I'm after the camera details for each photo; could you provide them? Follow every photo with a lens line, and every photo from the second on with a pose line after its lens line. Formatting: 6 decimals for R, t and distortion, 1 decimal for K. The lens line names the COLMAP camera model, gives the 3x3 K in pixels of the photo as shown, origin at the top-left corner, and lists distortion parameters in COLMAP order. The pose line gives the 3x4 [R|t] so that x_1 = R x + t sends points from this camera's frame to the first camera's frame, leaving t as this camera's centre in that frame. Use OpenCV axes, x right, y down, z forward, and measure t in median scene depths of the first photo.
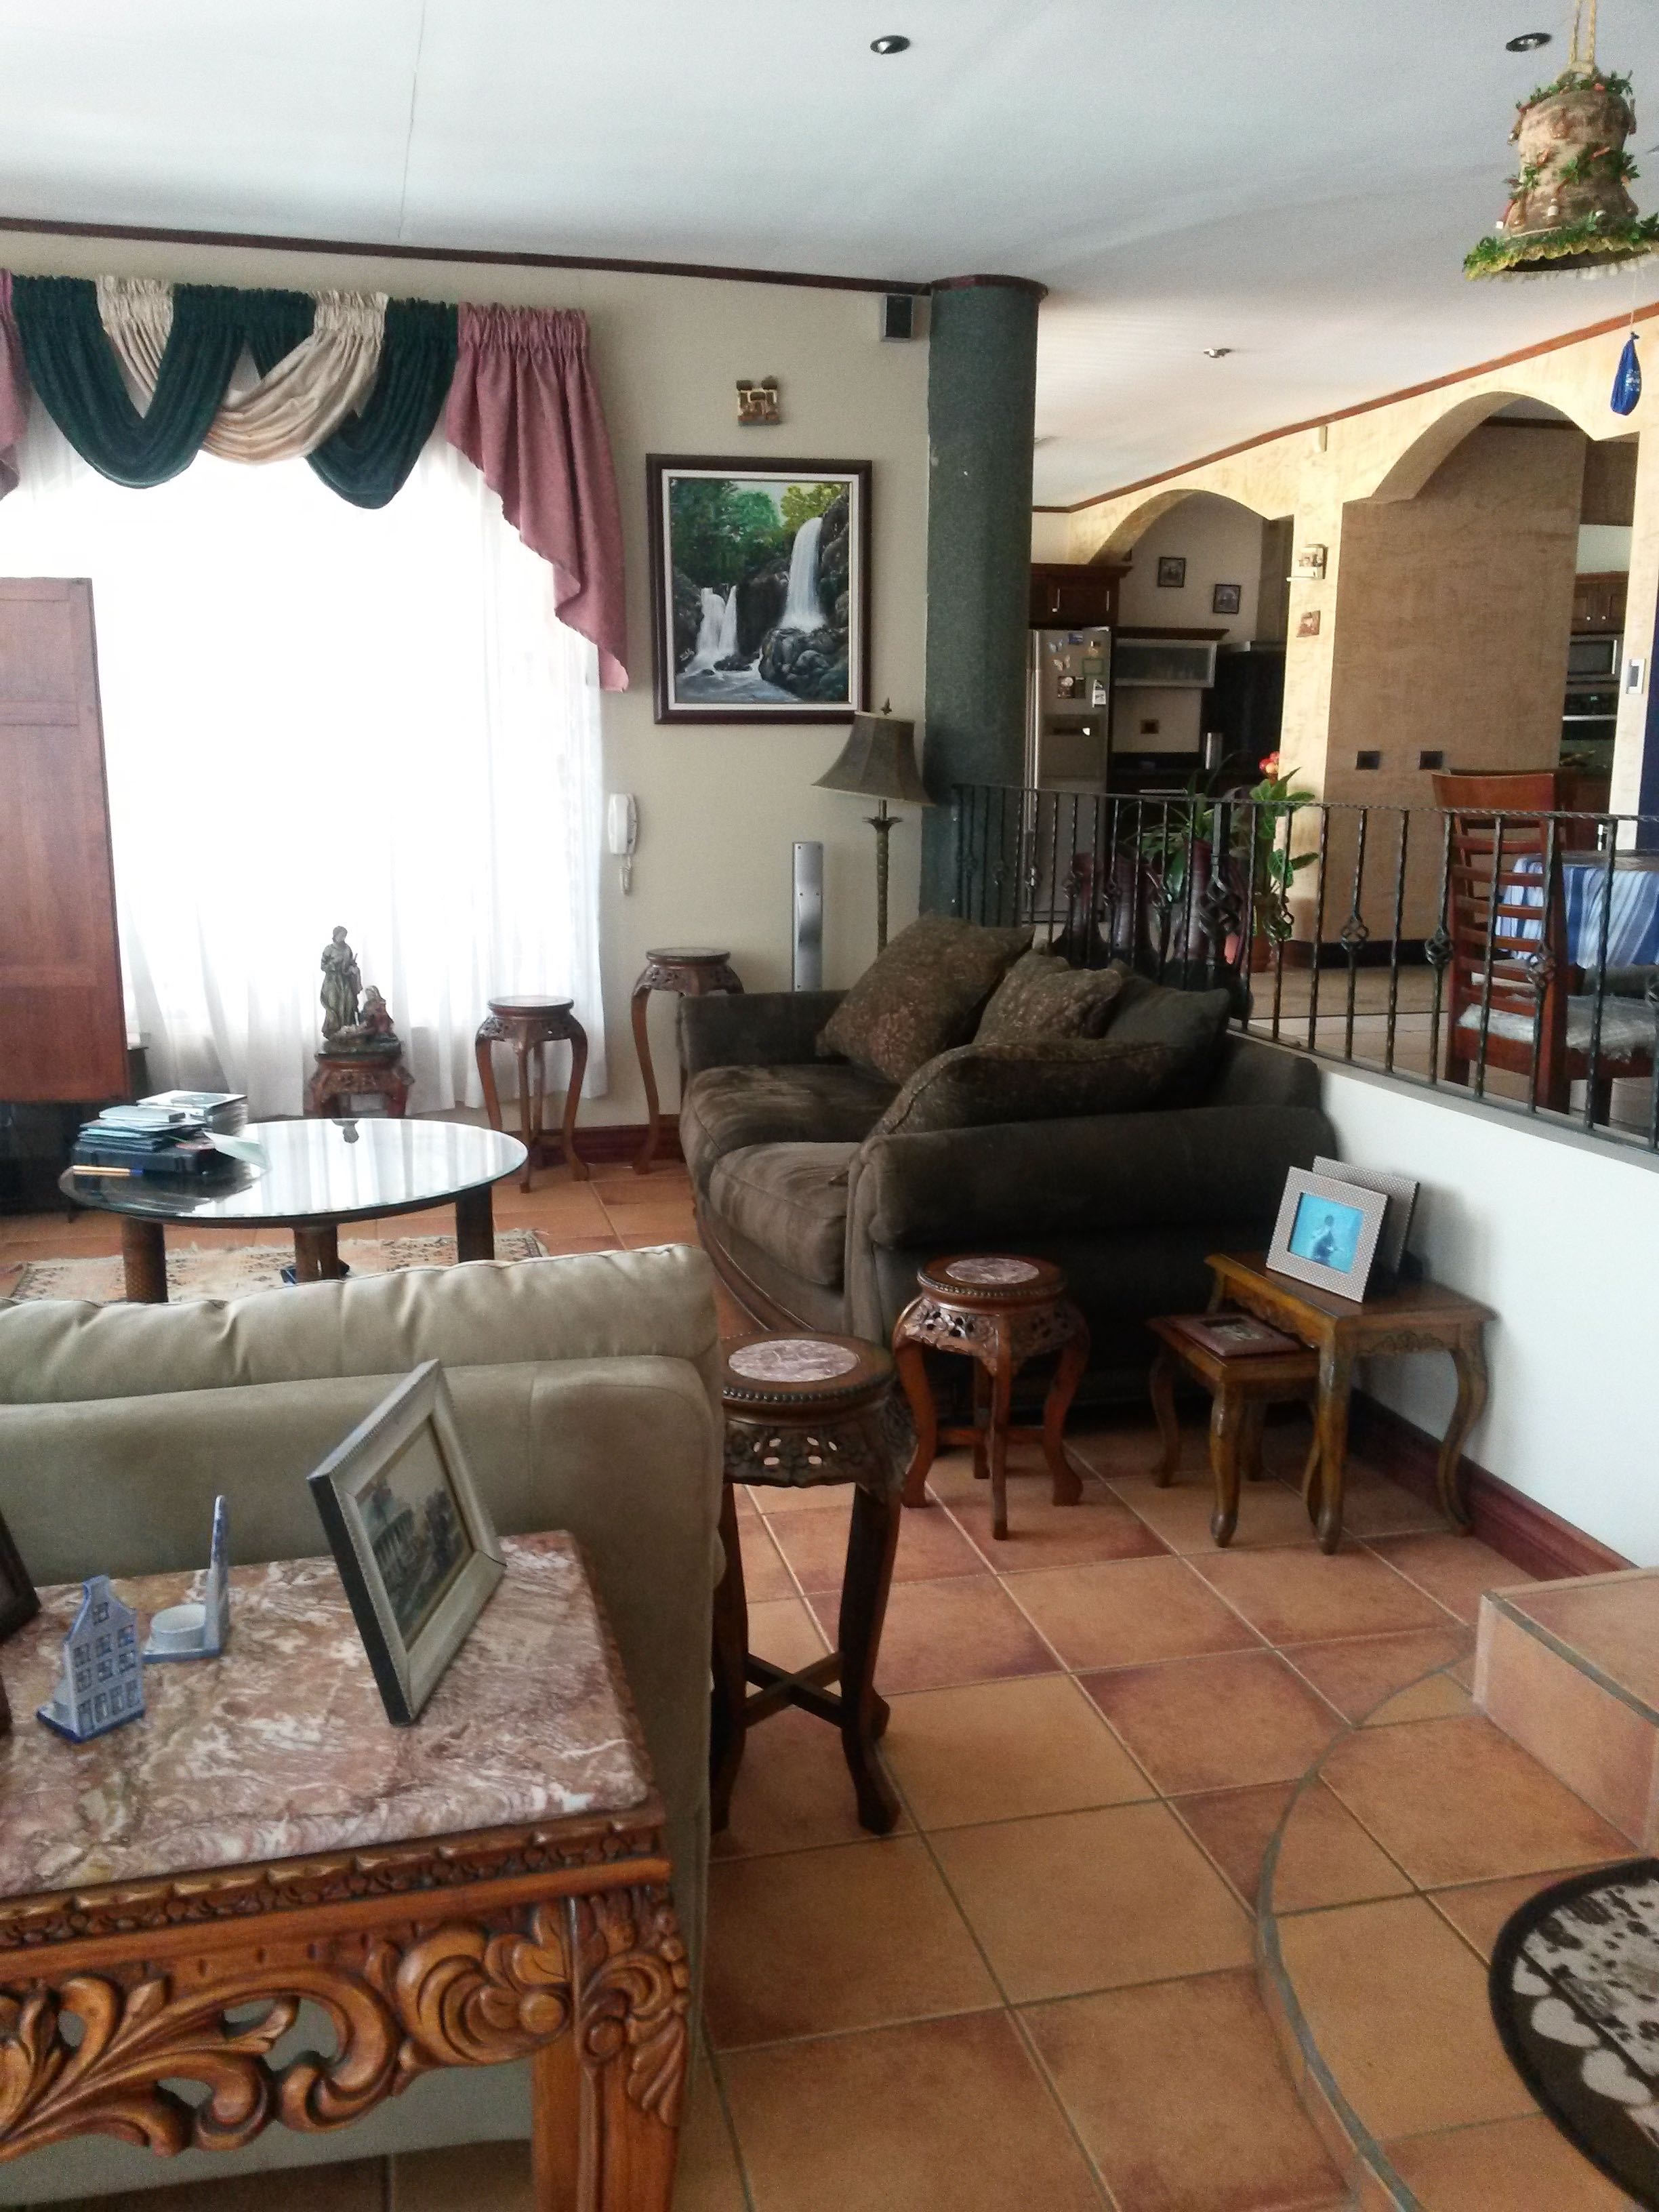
lens RADIAL K [[1807.8, 0, 827.3], [0, 1807.8, 1108.3], [0, 0, 1]] dist [0.008947, 0.001424]
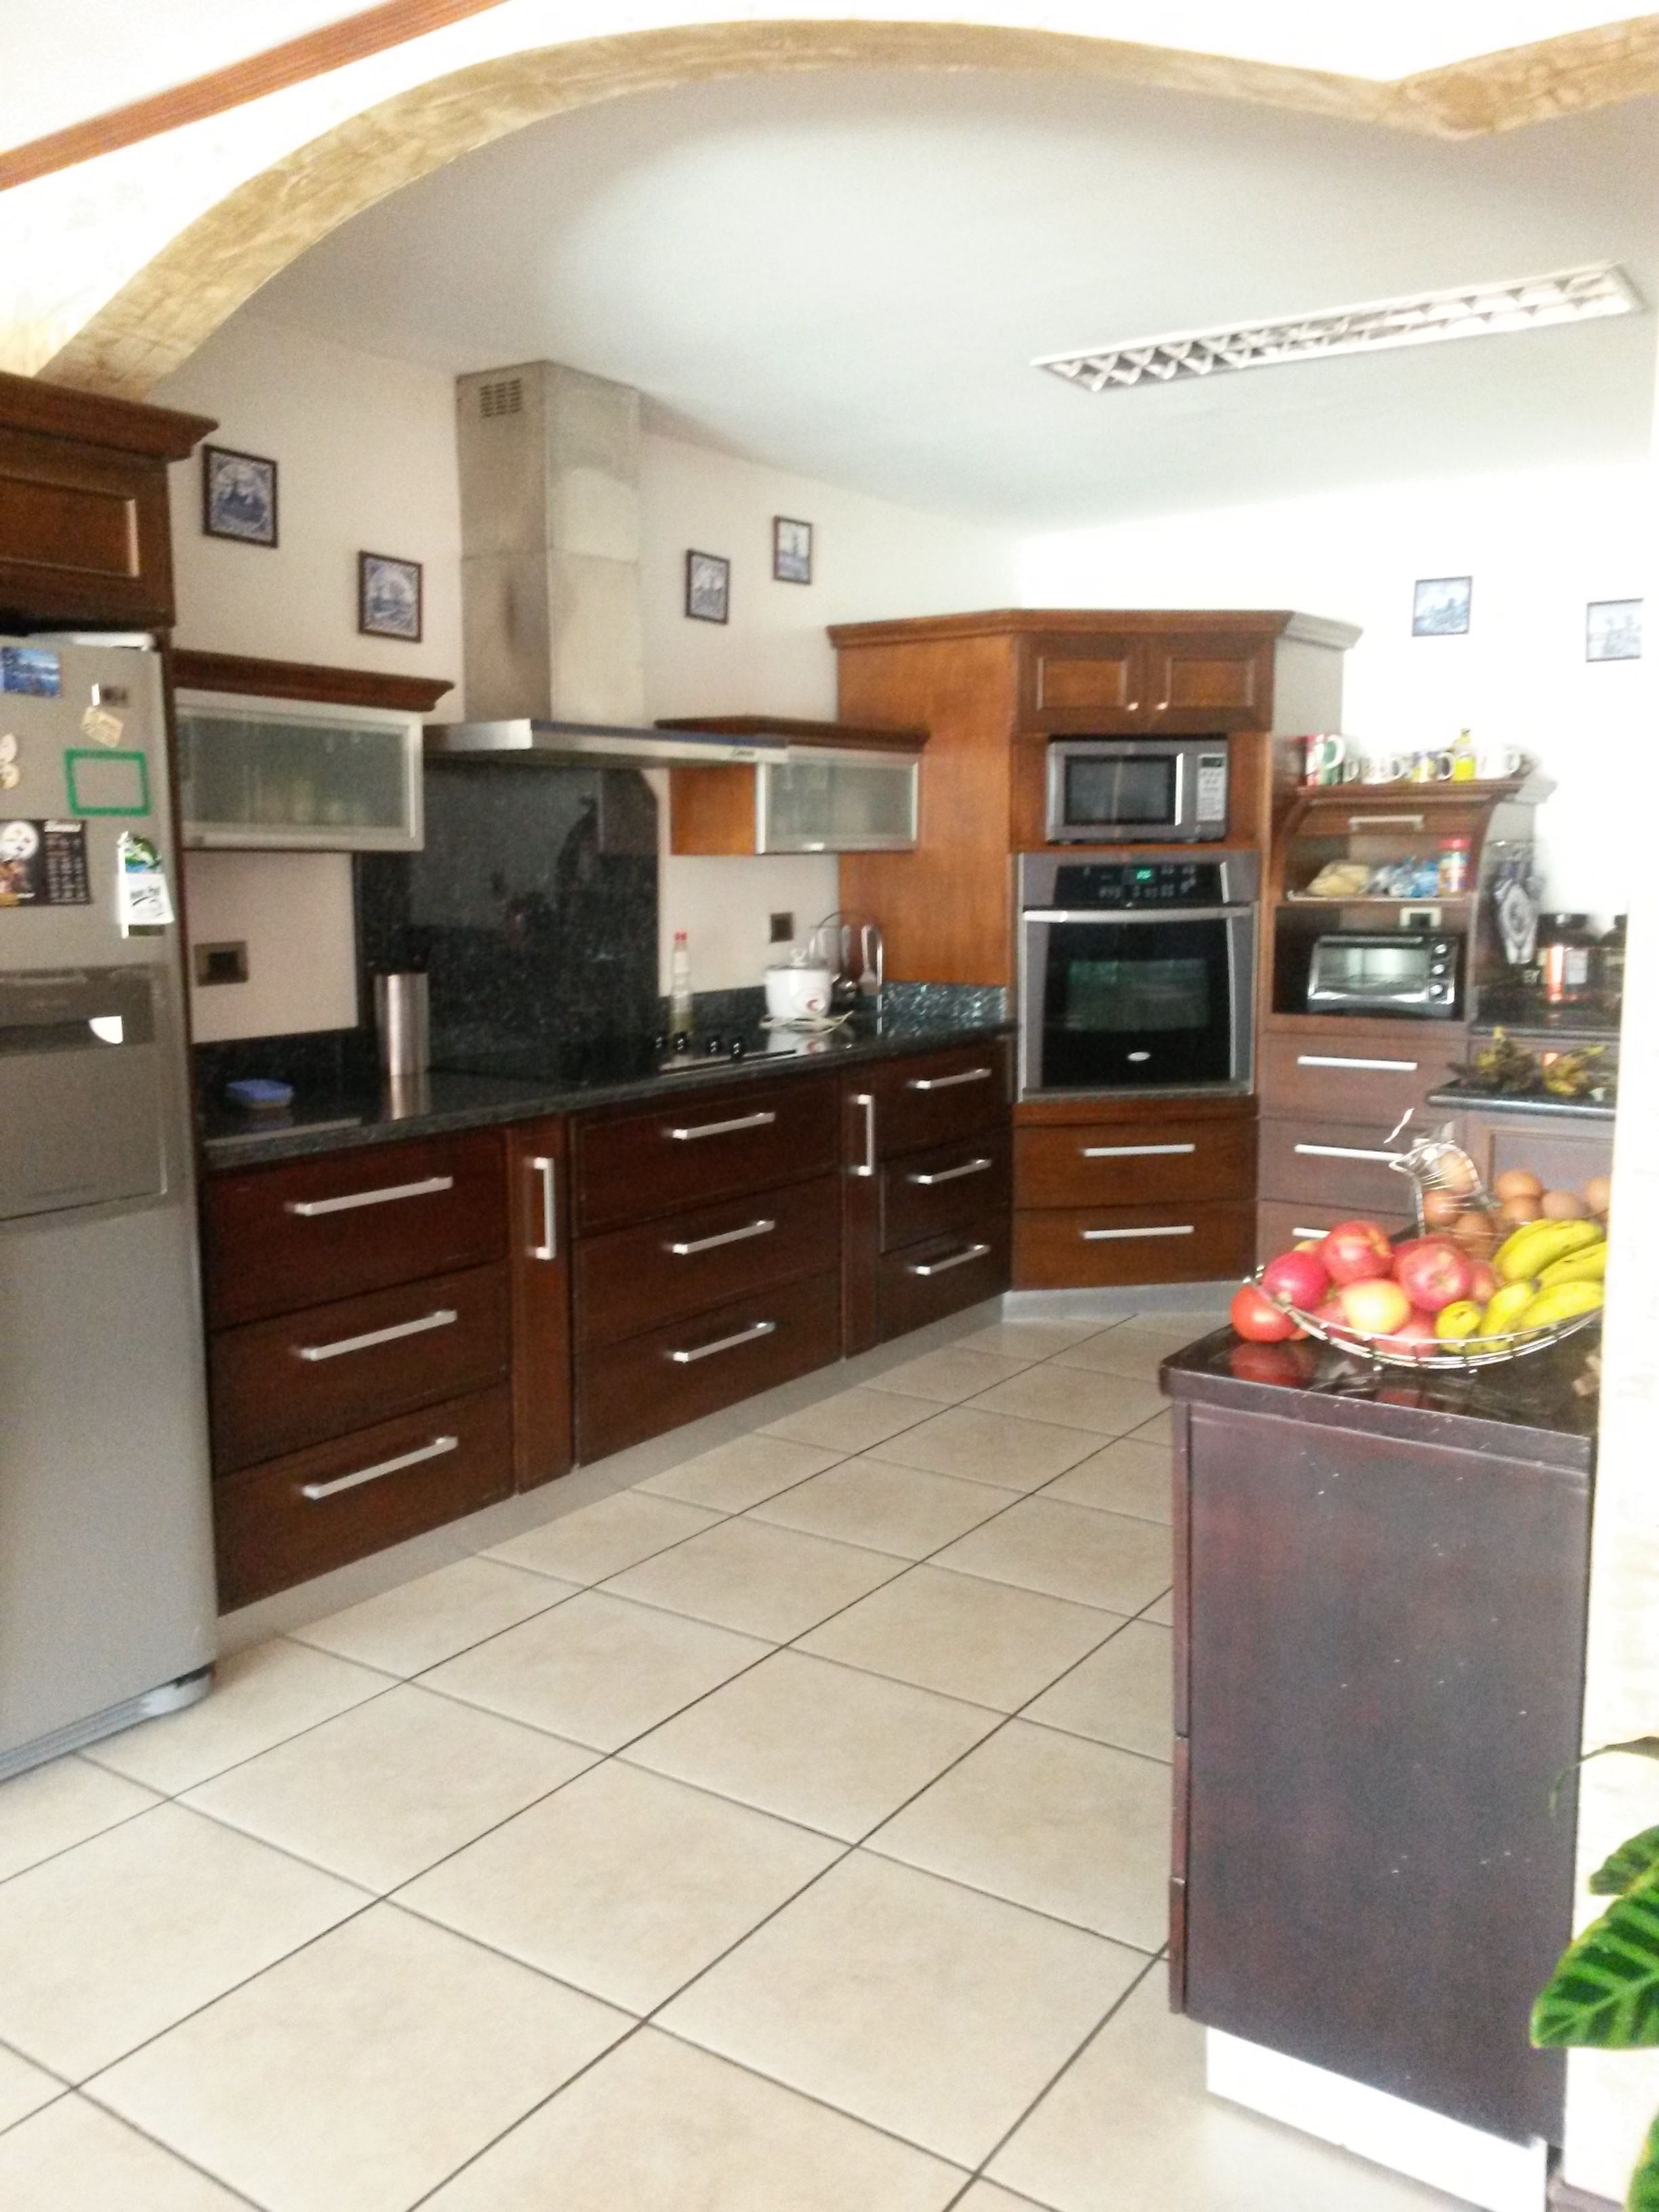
lens RADIAL K [[1807.8, 0, 833.8], [0, 1807.8, 1103.7], [0, 0, 1]] dist [0.008947, 0.001424]
pose [[0.752260, -0.091106, 0.652537, 0.049537], [0.129907, 0.991461, -0.011334, -0.173861], [-0.645932, 0.093295, 0.757672, 0.707268]]
